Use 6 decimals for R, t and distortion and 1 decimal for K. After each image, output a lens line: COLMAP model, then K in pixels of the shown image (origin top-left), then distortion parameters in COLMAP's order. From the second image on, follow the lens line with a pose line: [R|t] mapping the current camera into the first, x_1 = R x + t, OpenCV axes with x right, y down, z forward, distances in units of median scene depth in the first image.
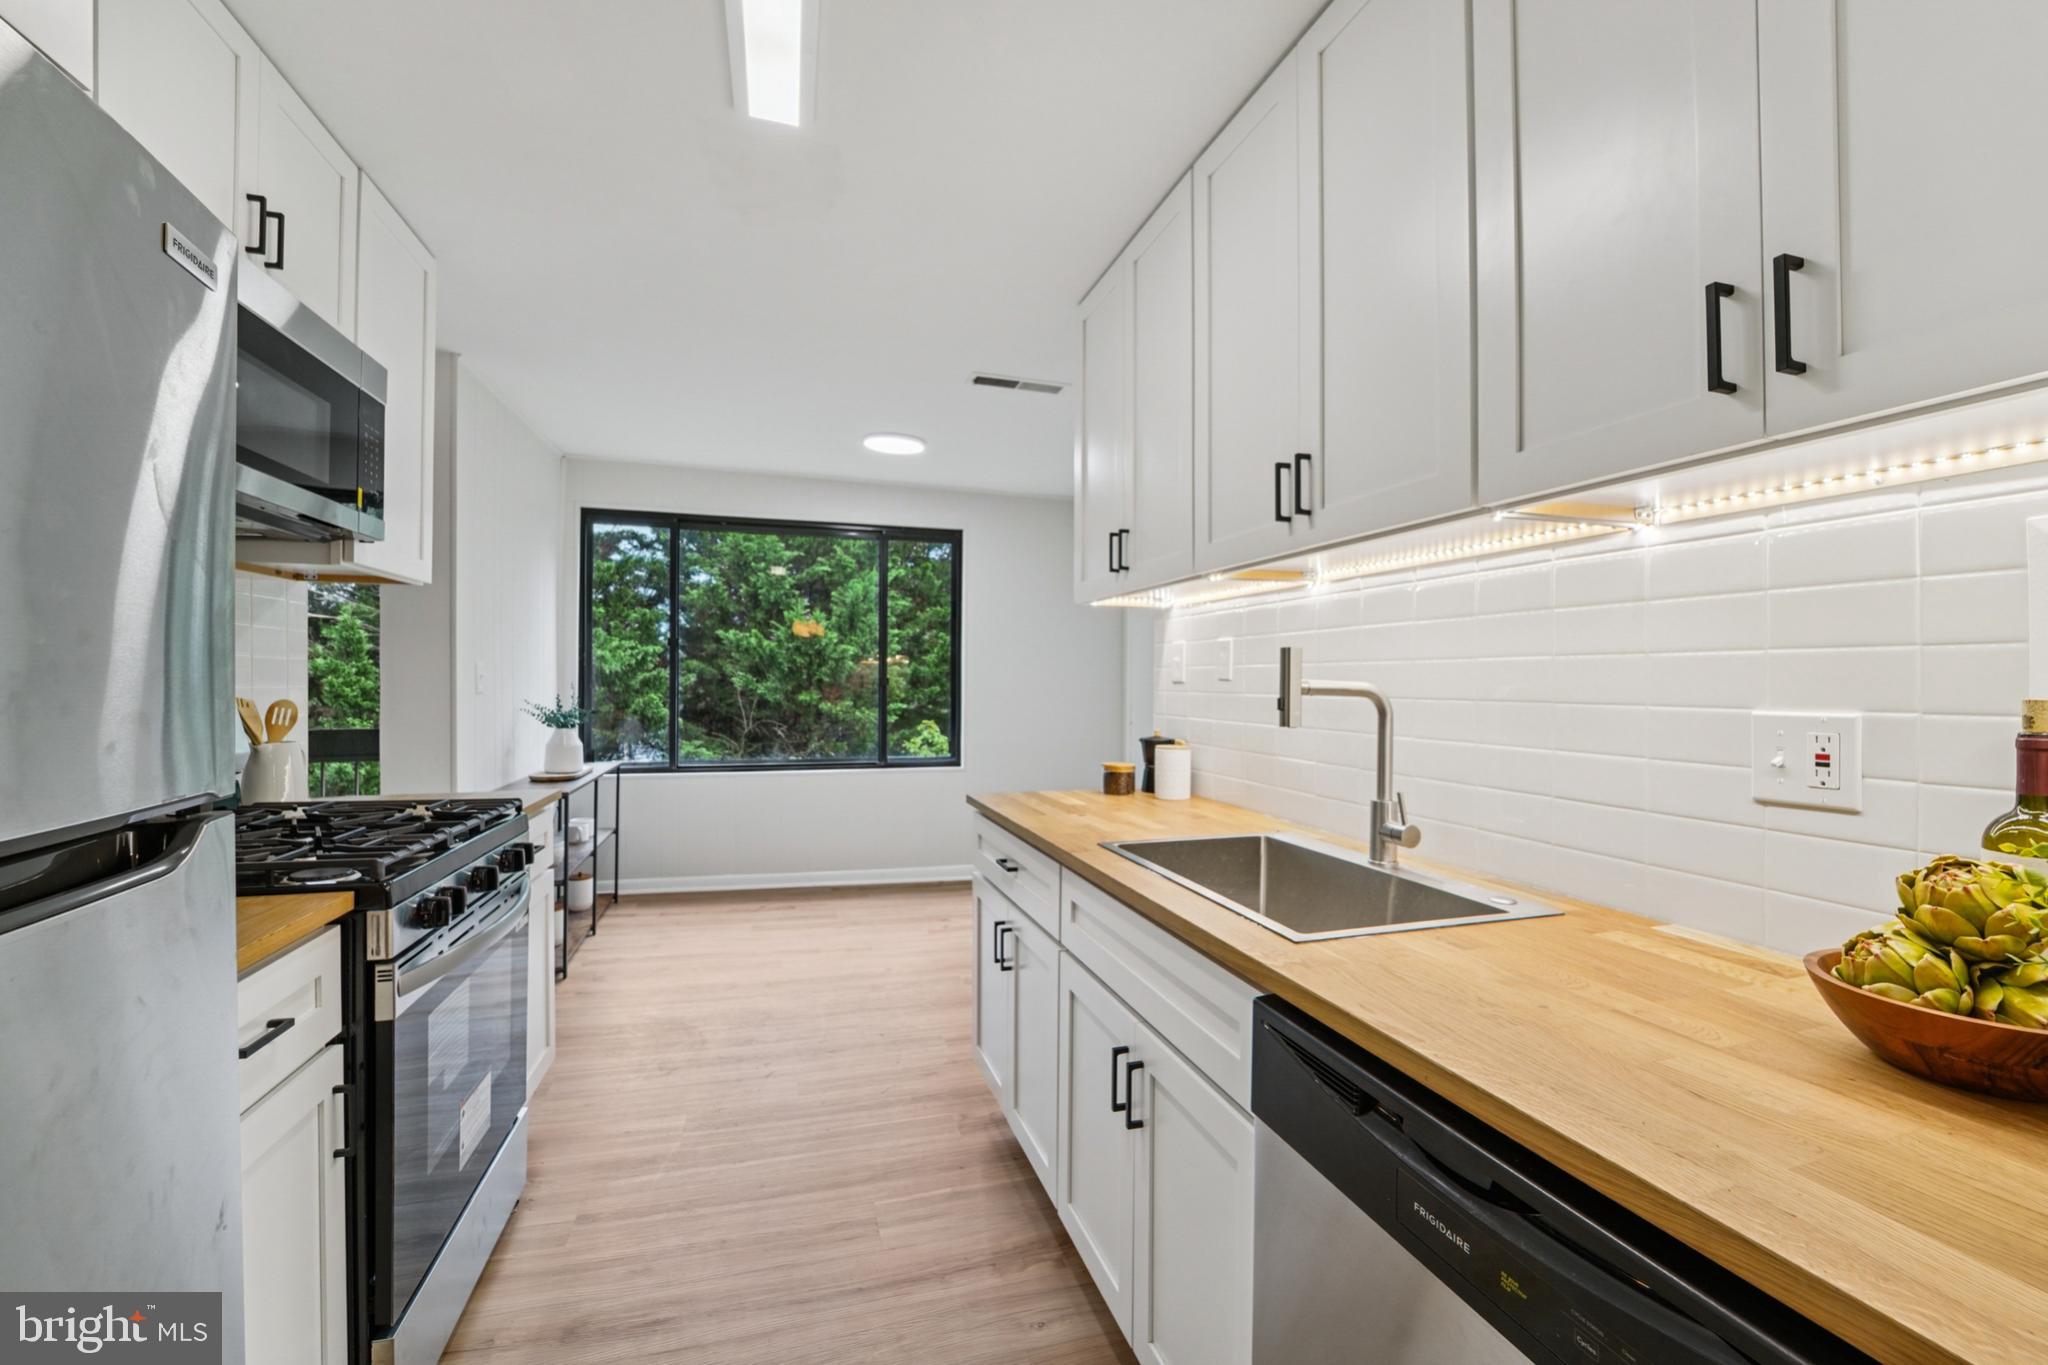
lens RADIAL K [[829.3, 0, 1003.7], [0, 829.3, 687.2], [0, 0, 1]] dist [-0.025163, 0.000614]
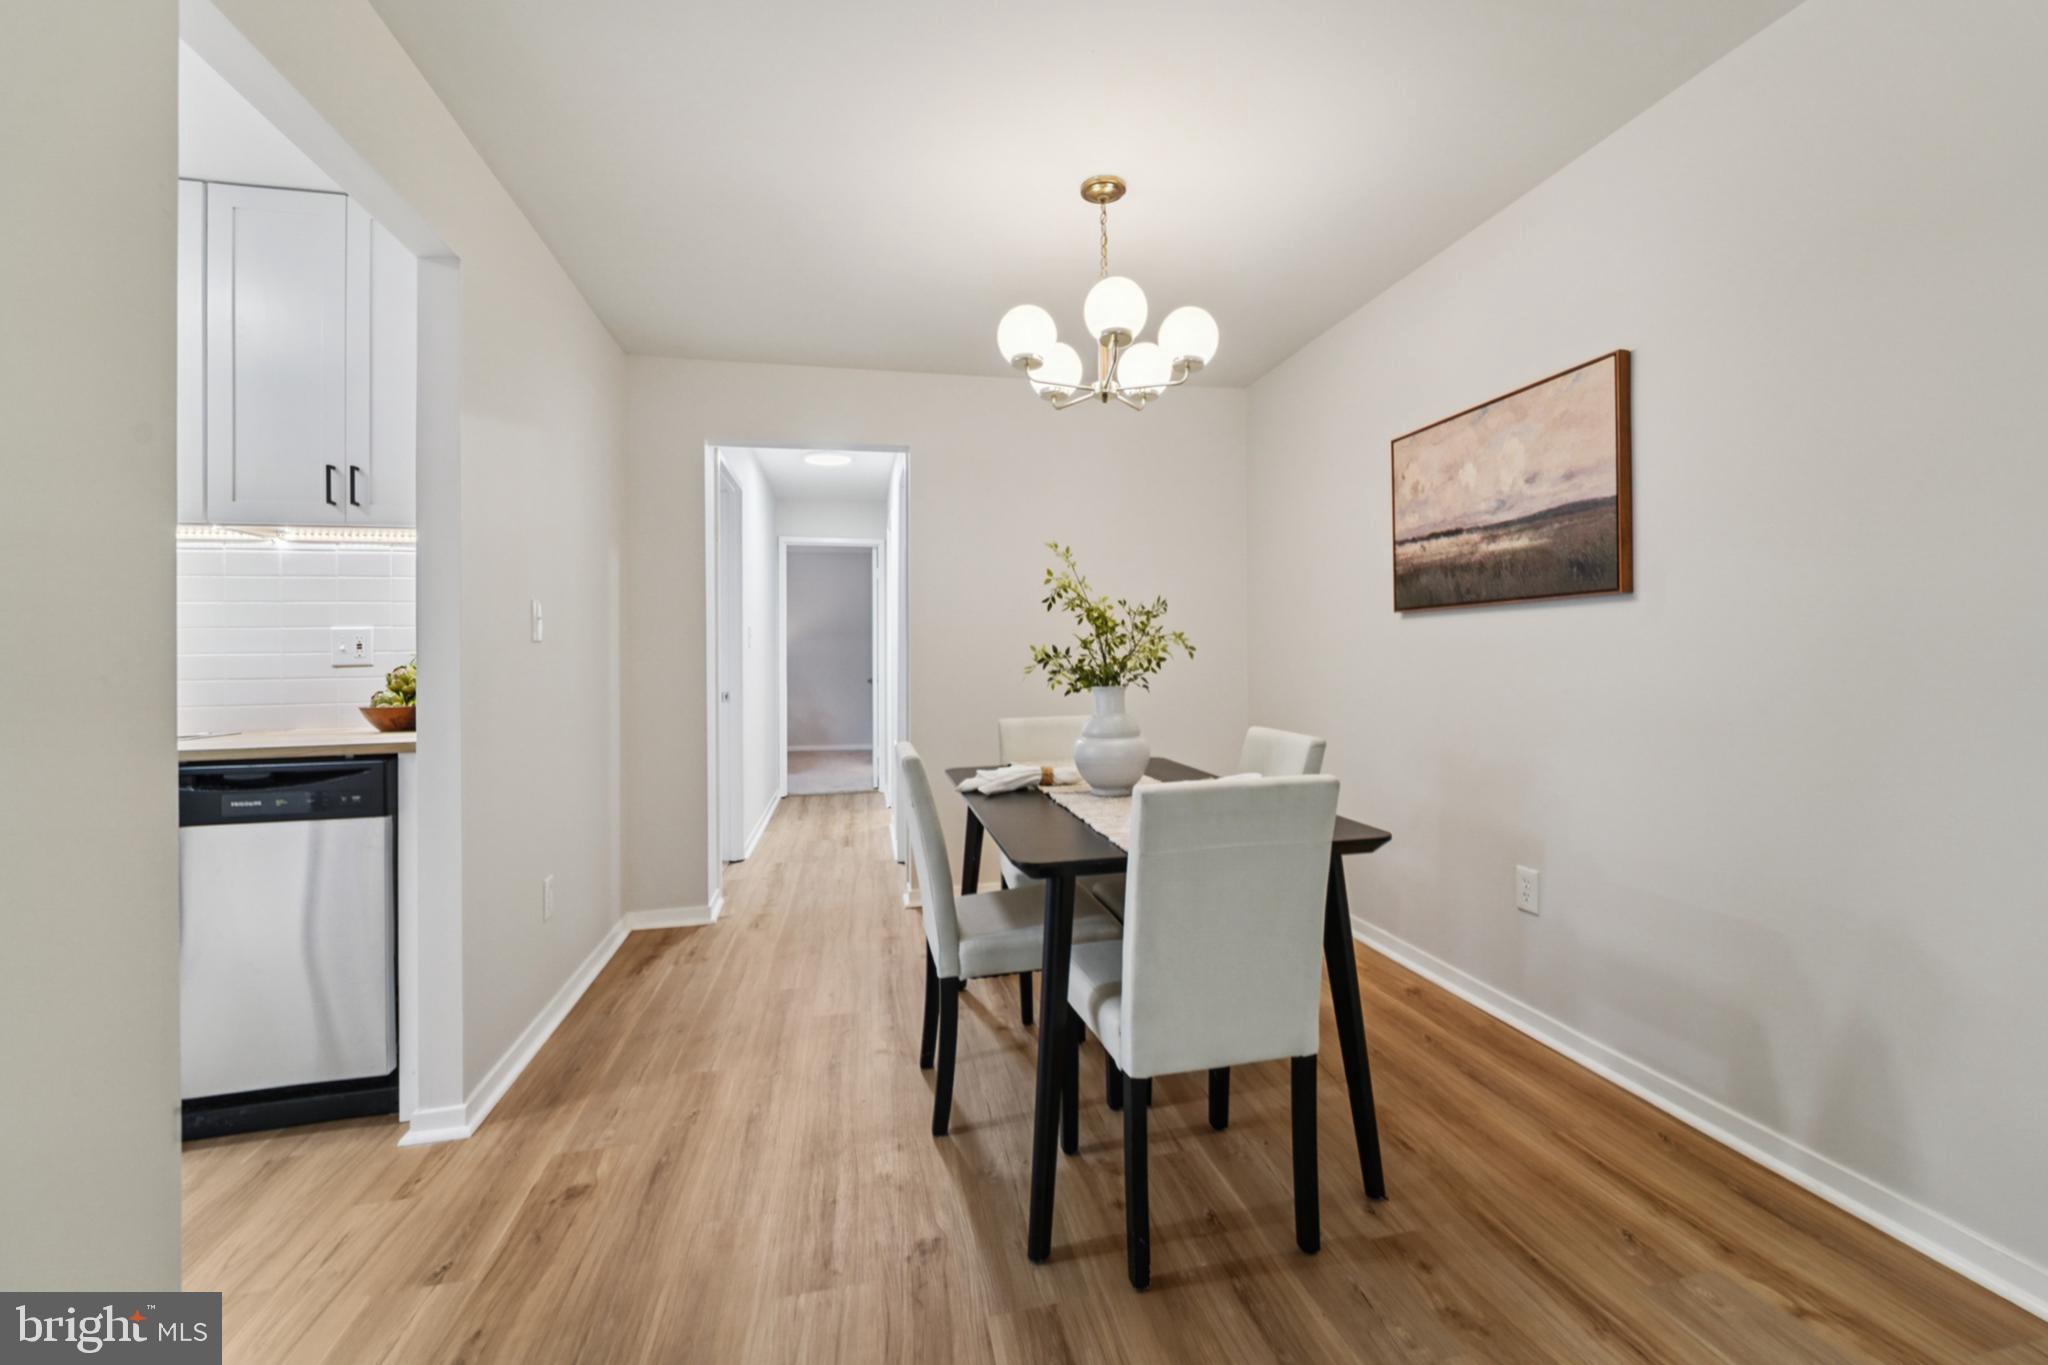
lens RADIAL K [[829.3, 0, 1042.5], [0, 829.3, 646.0], [0, 0, 1]] dist [-0.025163, 0.000614]
pose [[0.055684, 0.012947, 0.998365, -1.846599], [0.015341, 0.999787, -0.013821, 0.209113], [-0.998331, 0.016085, 0.055473, -1.668167]]
